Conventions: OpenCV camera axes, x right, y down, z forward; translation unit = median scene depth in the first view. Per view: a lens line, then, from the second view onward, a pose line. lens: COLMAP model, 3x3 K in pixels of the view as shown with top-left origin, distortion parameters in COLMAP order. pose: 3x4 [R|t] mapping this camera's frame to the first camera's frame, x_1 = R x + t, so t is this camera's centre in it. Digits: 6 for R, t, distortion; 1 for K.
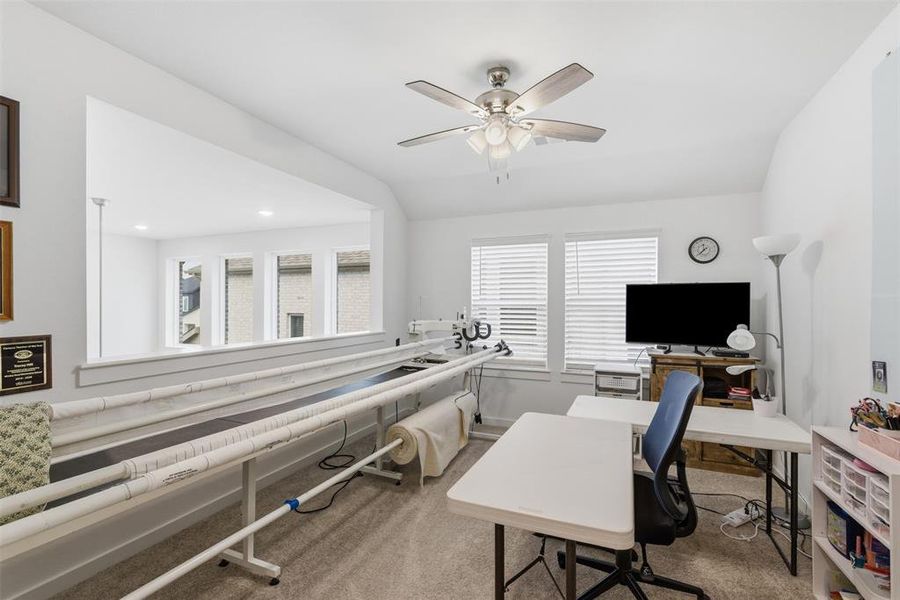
lens RADIAL K [[404.7, 0, 452.2], [0, 404.7, 299.9], [0, 0, 1]] dist [0.000335, 0.001293]
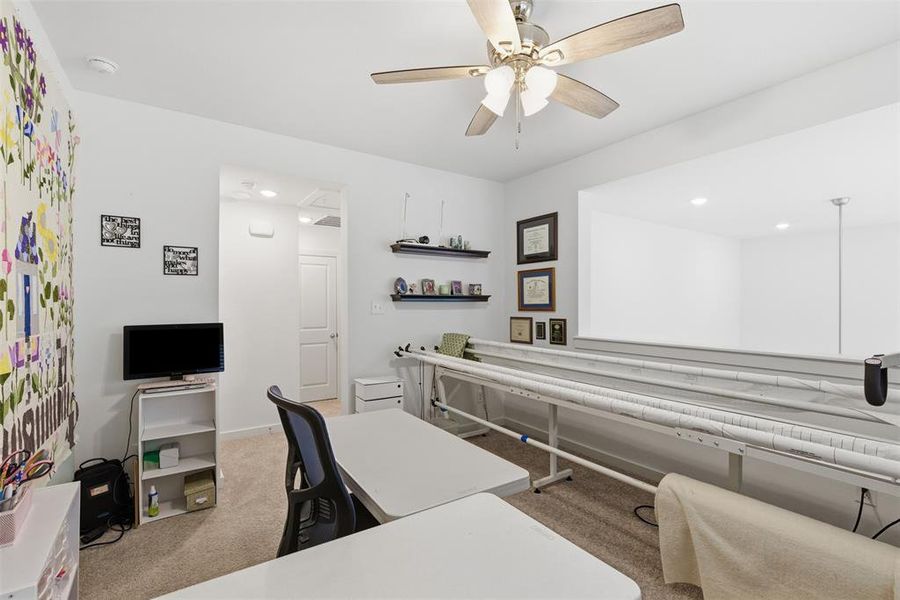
lens RADIAL K [[404.7, 0, 453.8], [0, 404.7, 304.3], [0, 0, 1]] dist [0.000335, 0.001293]
pose [[-0.545816, -0.000974, -0.837904, 1.013102], [0.003131, 0.999990, -0.003201, 0.016866], [0.837899, -0.004371, -0.545808, 1.628353]]
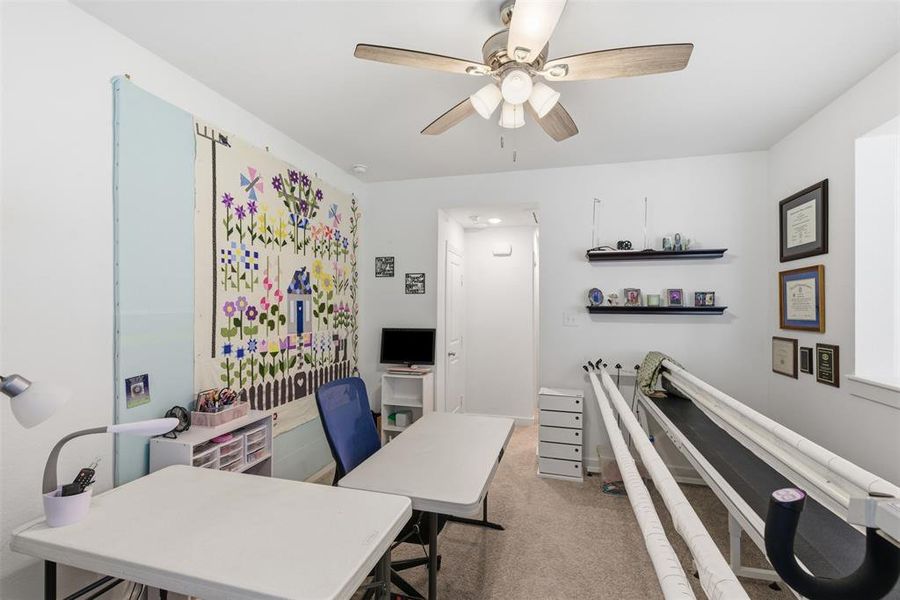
lens RADIAL K [[404.7, 0, 455.3], [0, 404.7, 304.0], [0, 0, 1]] dist [0.000335, 0.001293]
pose [[-0.990745, -0.007335, -0.135536, 0.386554], [-0.006293, 0.999947, -0.008115, -0.028977], [0.135589, -0.007187, -0.990739, 2.097688]]
